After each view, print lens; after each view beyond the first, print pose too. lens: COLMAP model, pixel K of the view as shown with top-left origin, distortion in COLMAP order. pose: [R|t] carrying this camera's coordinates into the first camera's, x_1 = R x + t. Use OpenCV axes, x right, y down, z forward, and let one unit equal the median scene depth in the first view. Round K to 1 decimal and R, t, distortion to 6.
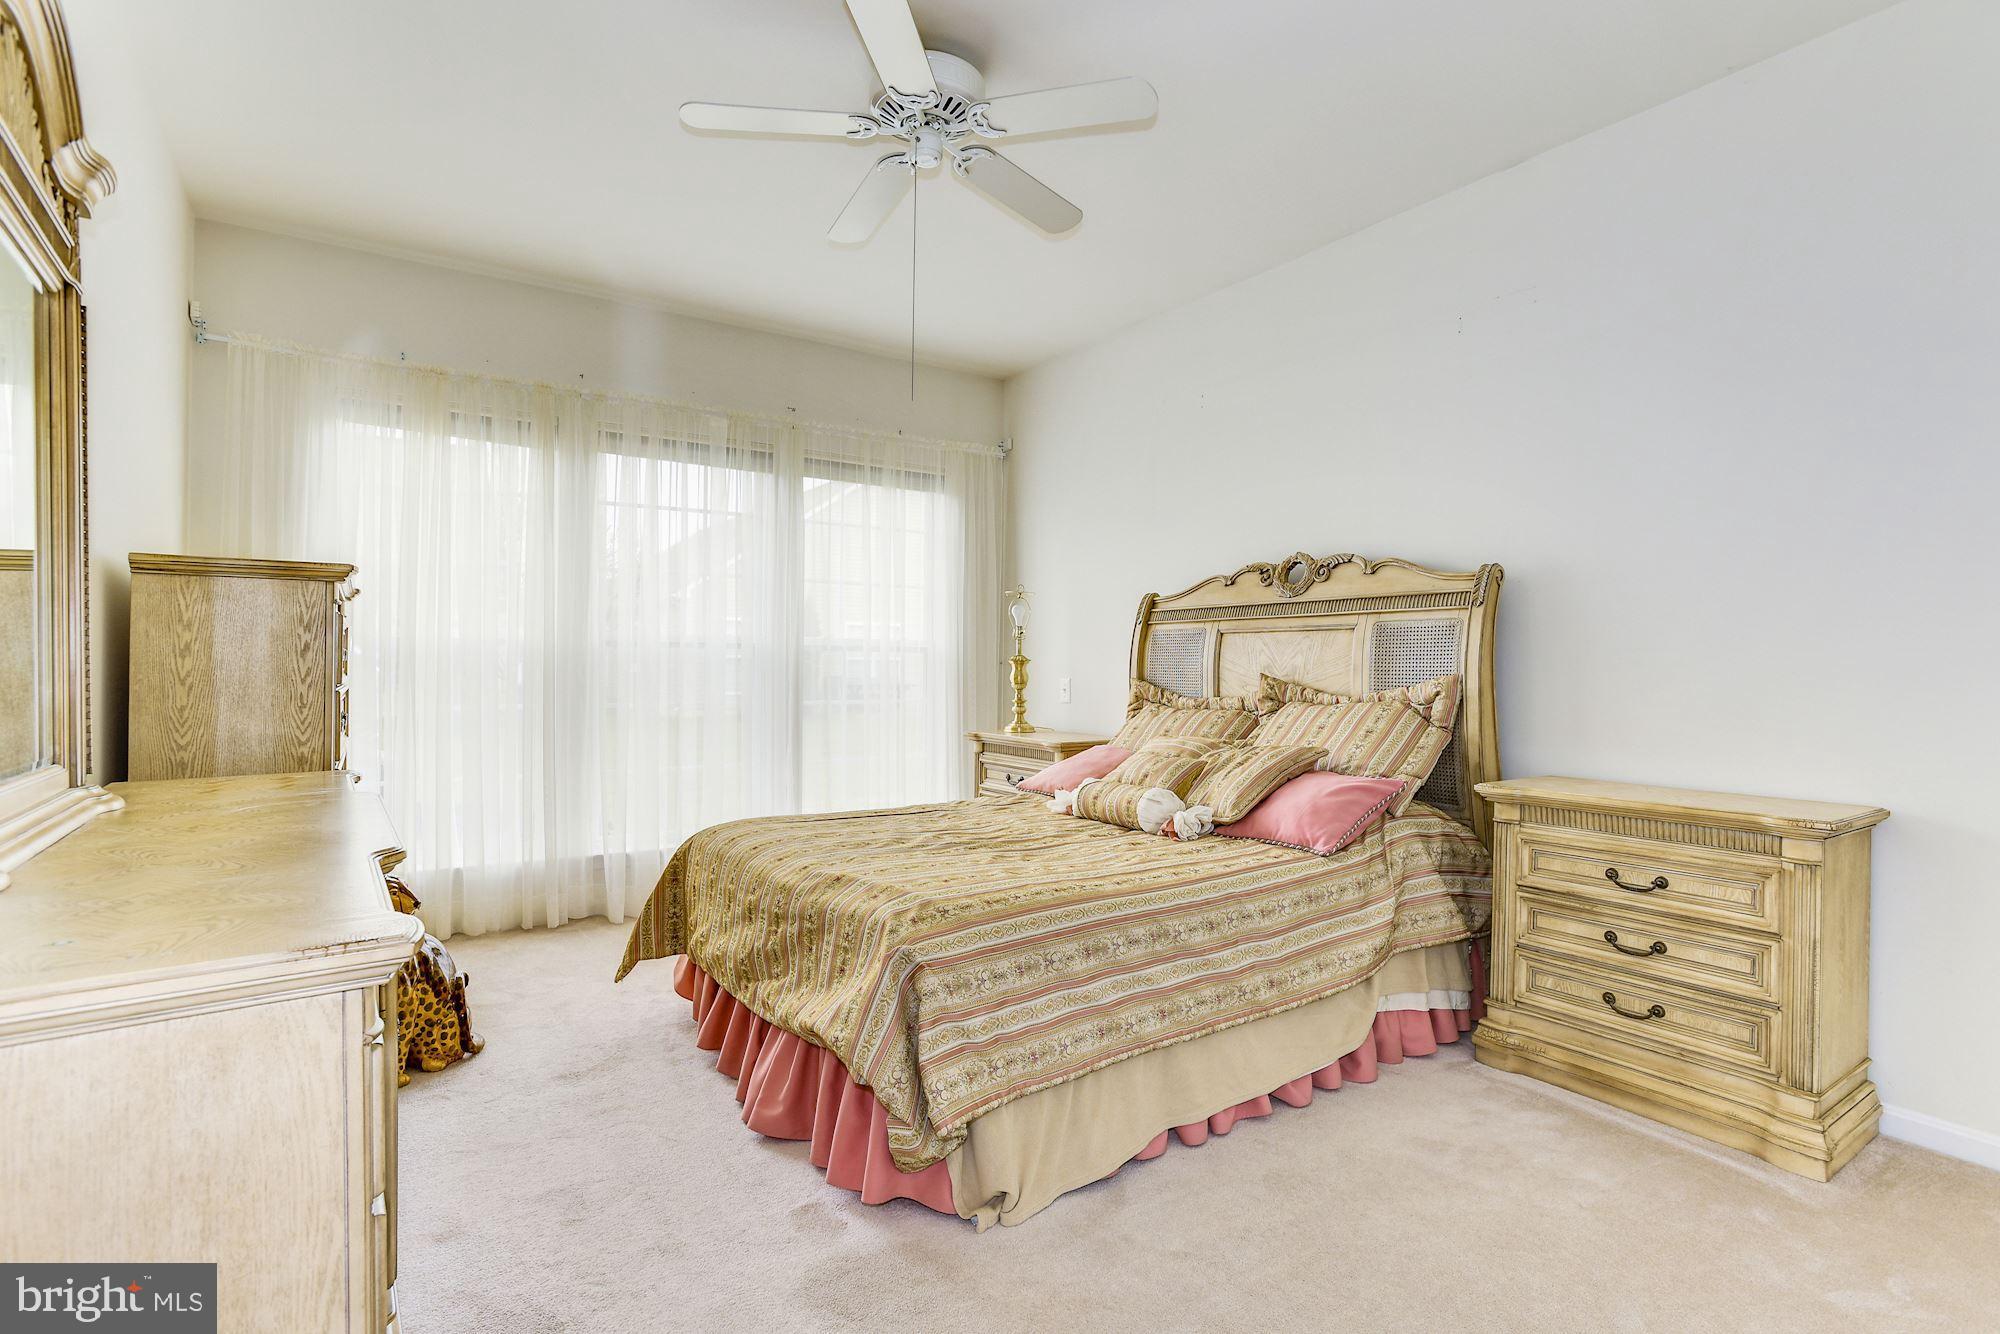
lens RADIAL K [[994.7, 0, 997.5], [0, 994.7, 667.8], [0, 0, 1]] dist [-0.046409, 0.022194]
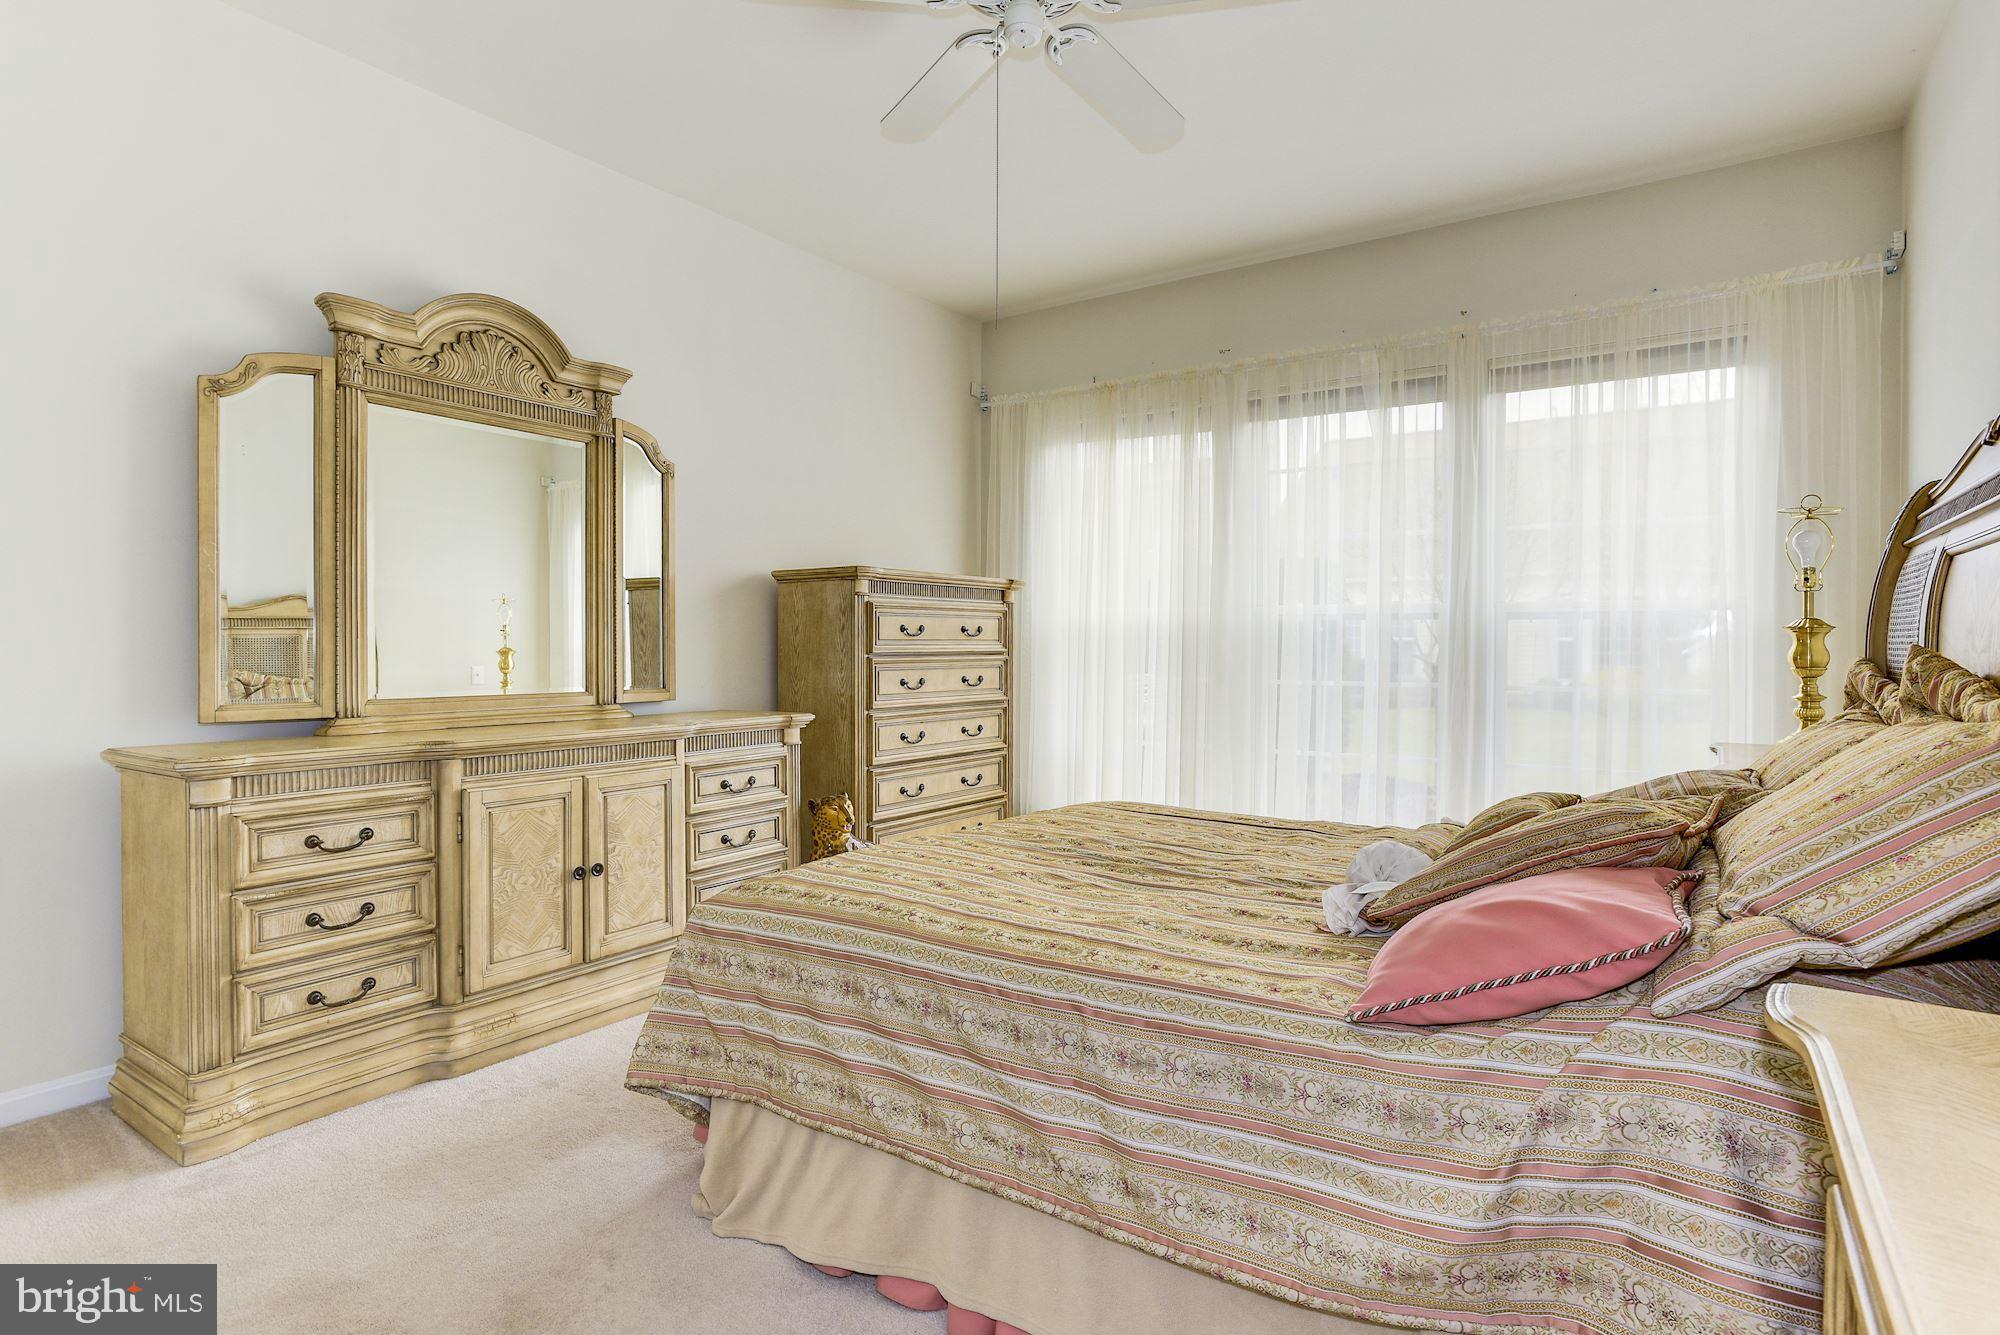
lens RADIAL K [[994.7, 0, 997.9], [0, 994.7, 659.0], [0, 0, 1]] dist [-0.046409, 0.022194]
pose [[0.361680, 0.012701, -0.932216, 0.727059], [-0.001162, 0.999913, 0.013173, 0.008093], [0.932301, -0.003681, 0.361664, 0.682390]]
